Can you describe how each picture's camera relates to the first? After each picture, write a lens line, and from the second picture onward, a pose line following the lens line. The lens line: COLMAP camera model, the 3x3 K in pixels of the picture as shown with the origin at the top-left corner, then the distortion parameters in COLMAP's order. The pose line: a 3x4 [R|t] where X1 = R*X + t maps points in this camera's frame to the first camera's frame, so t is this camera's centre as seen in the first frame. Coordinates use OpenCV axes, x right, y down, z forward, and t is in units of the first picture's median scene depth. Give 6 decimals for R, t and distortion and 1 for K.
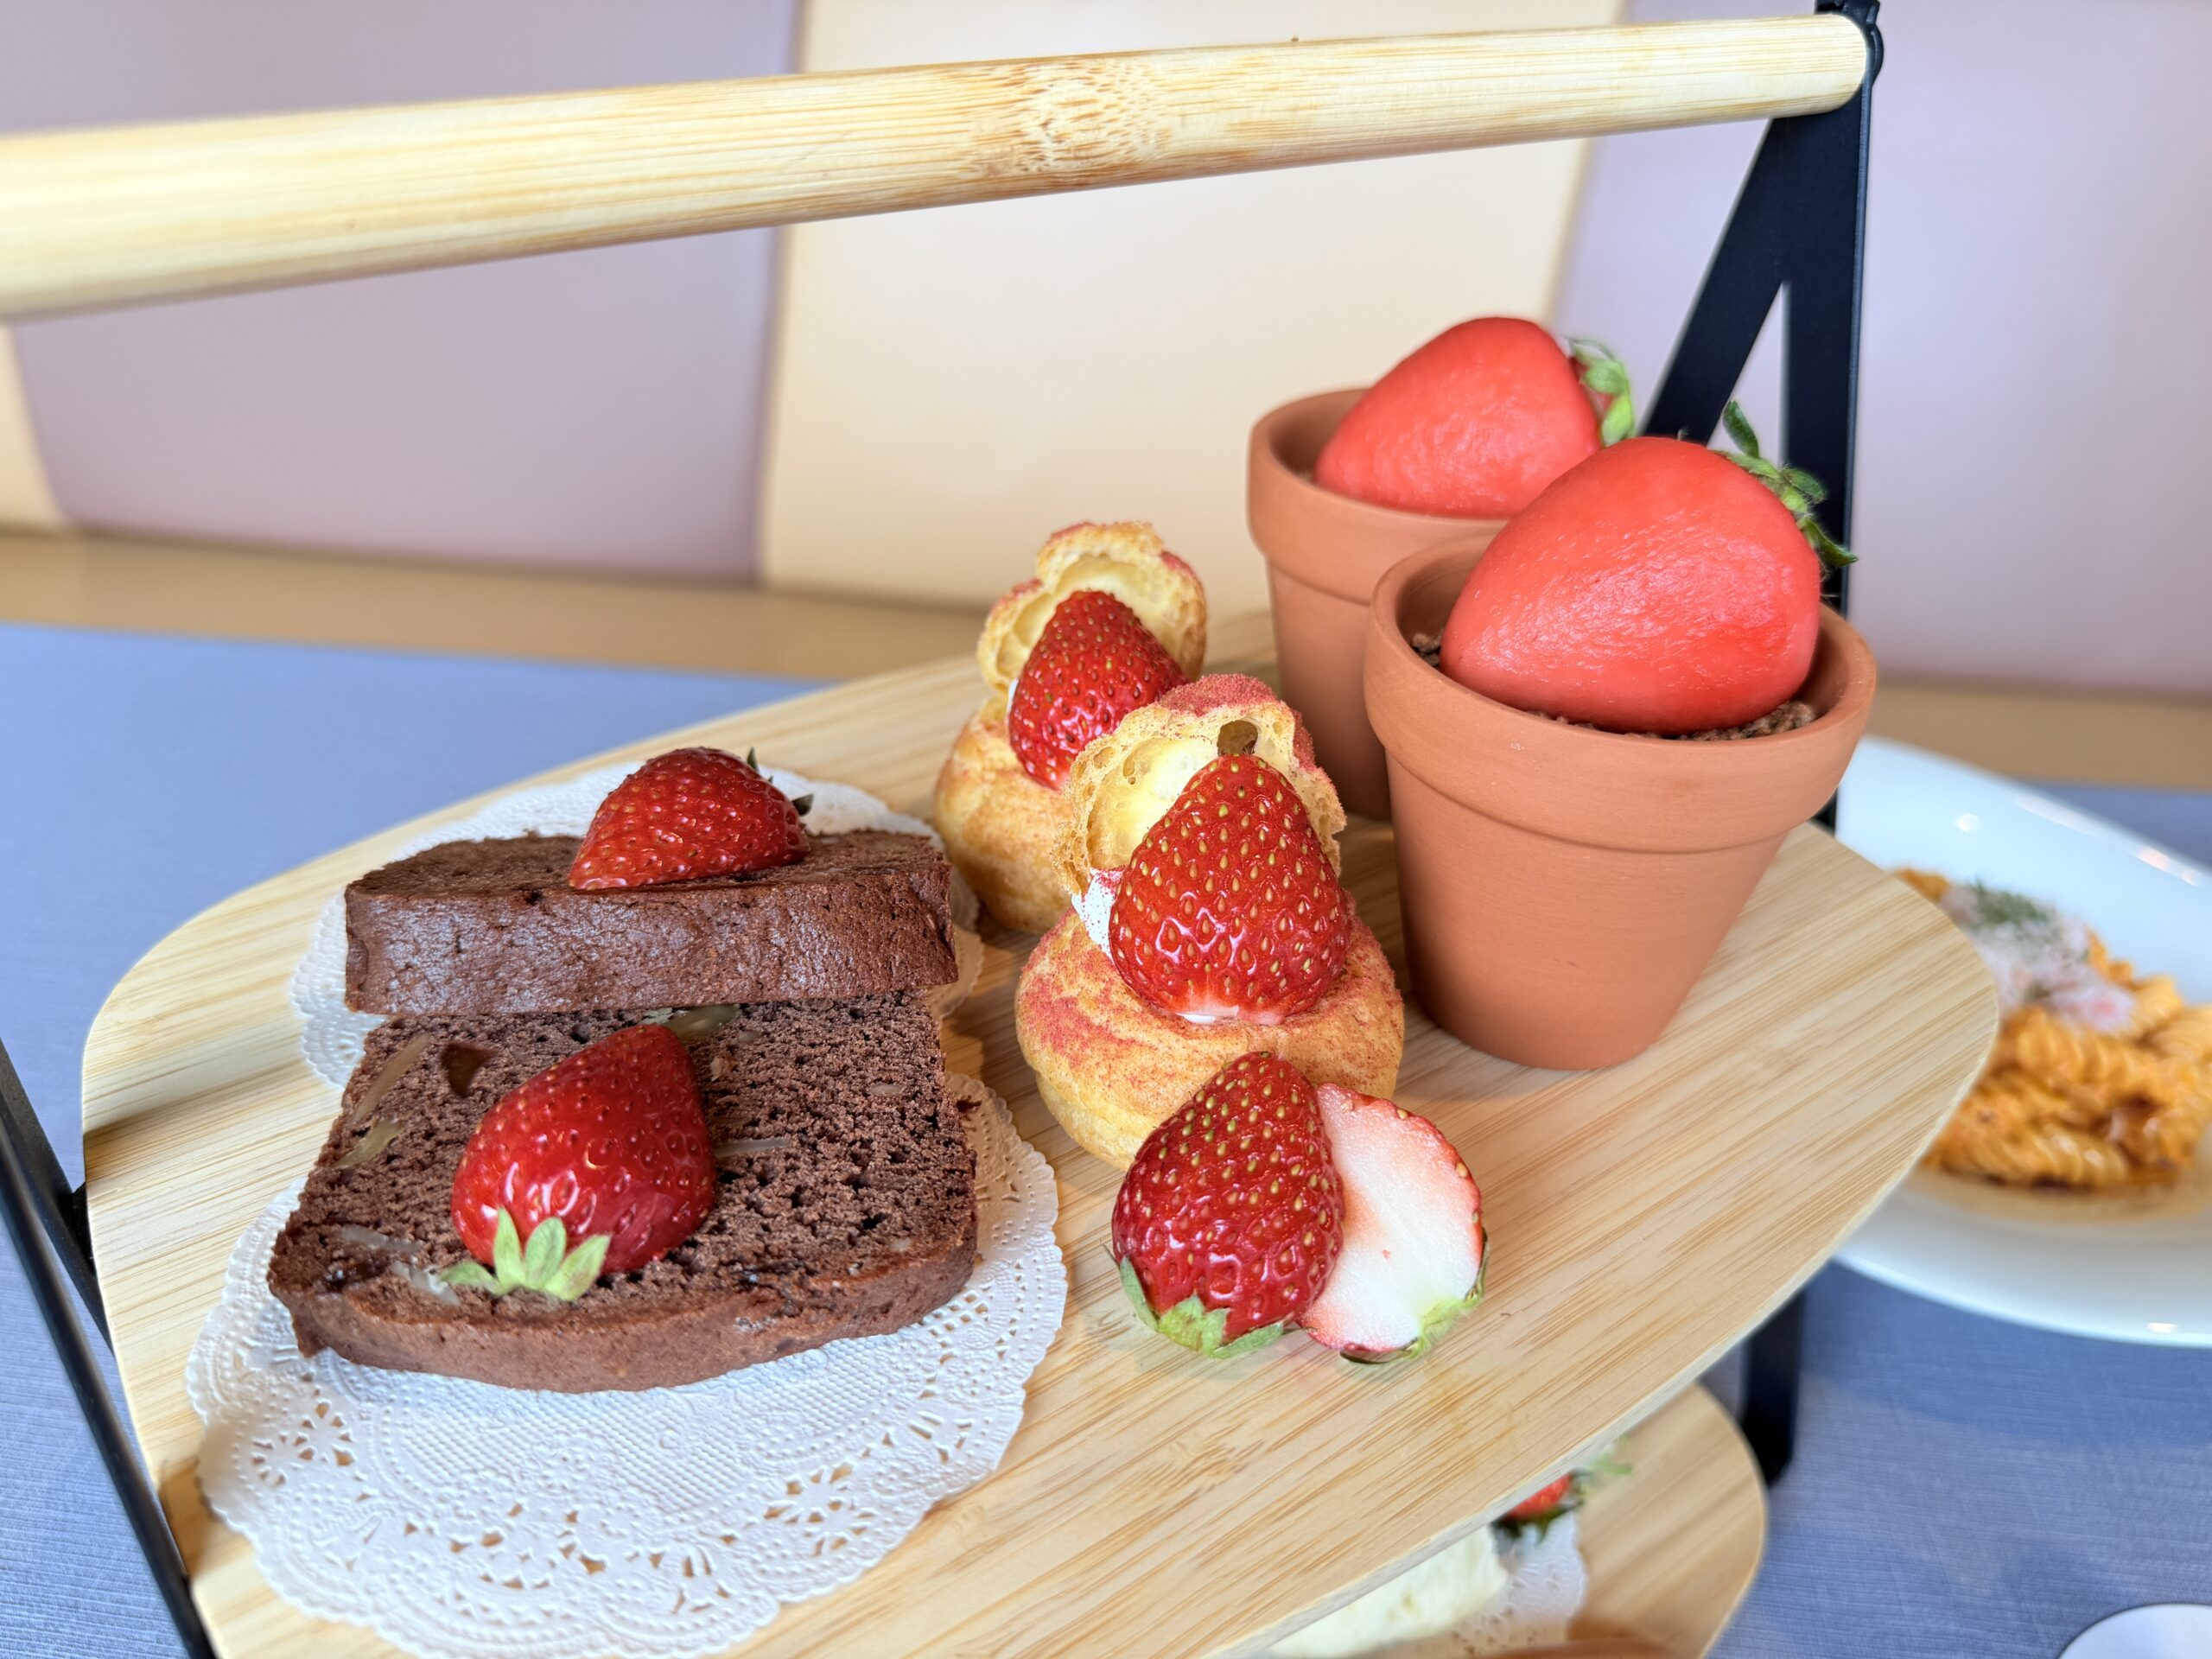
lens RADIAL K [[1663.1, 0, 1105.1], [0, 1663.1, 789.7], [0, 0, 1]] dist [0.051281, -0.168407]
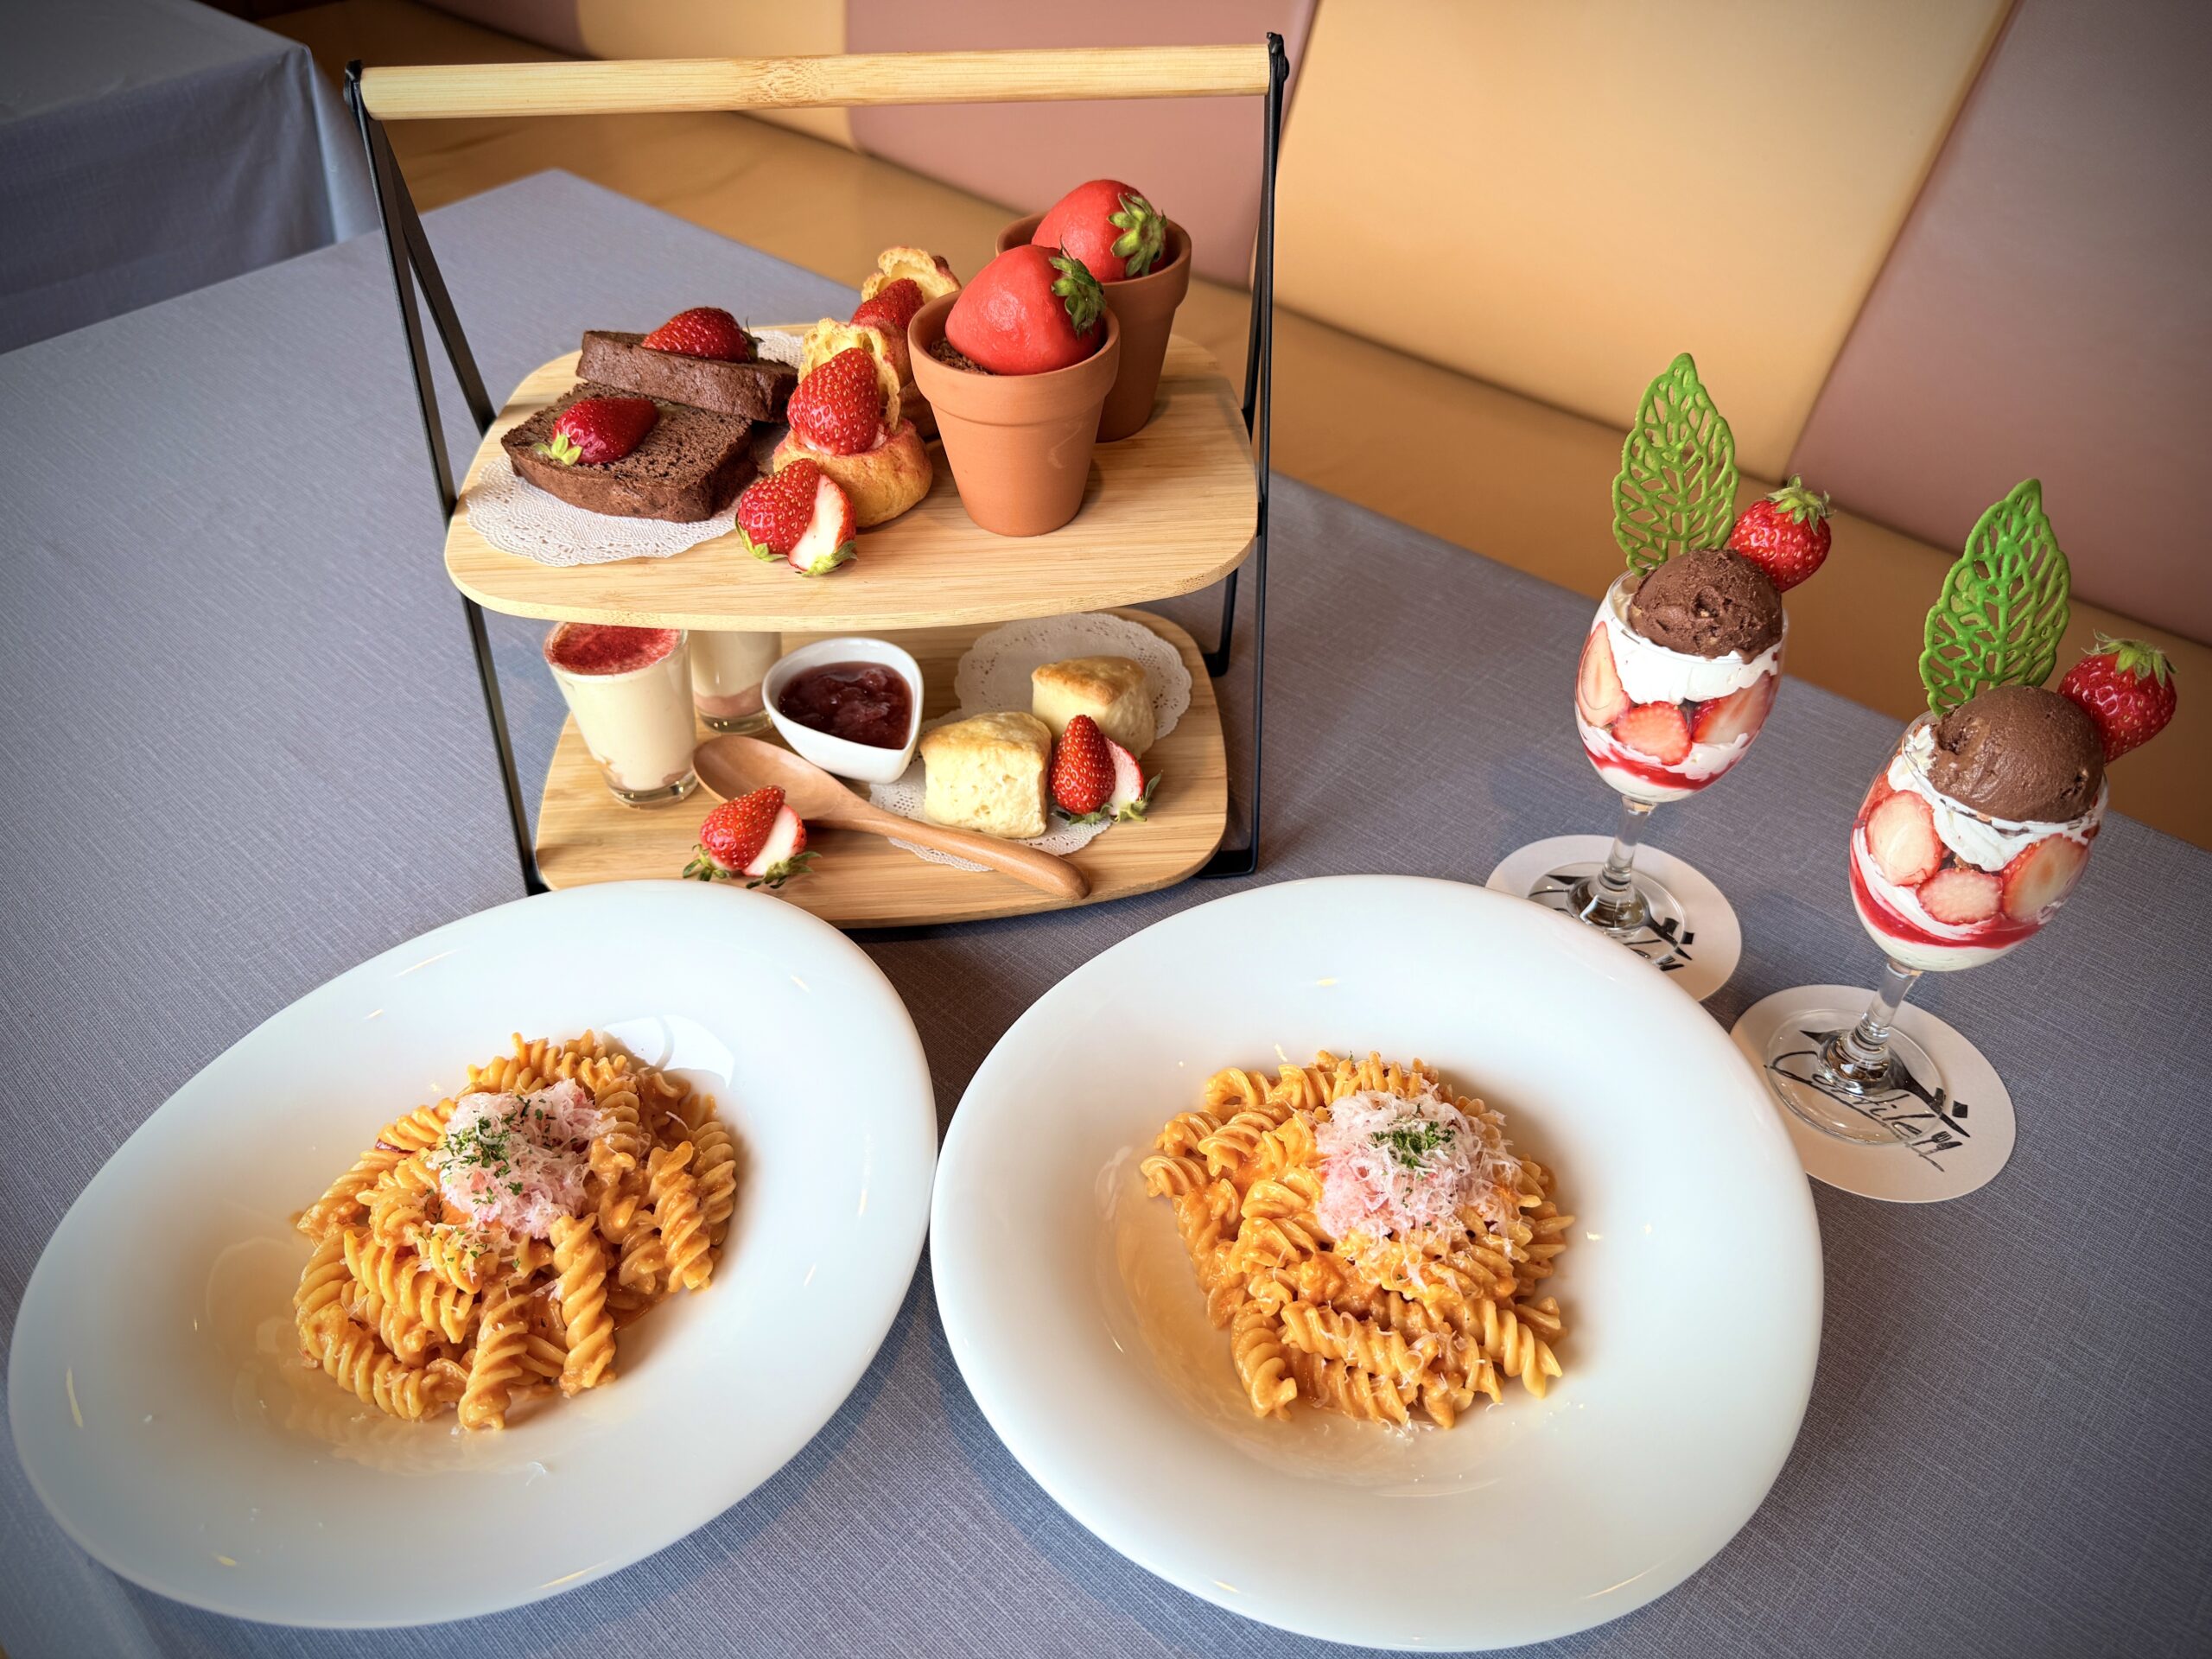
lens RADIAL K [[1638.6, 0, 1123.3], [0, 1638.6, 863.2], [0, 0, 1]] dist [0.038937, -0.004995]
pose [[0.849262, 0.327351, -0.414241, 1.814909], [-0.243726, 0.939061, 0.242408, 0.008982], [0.468350, -0.104907, 0.877293, -1.116349]]
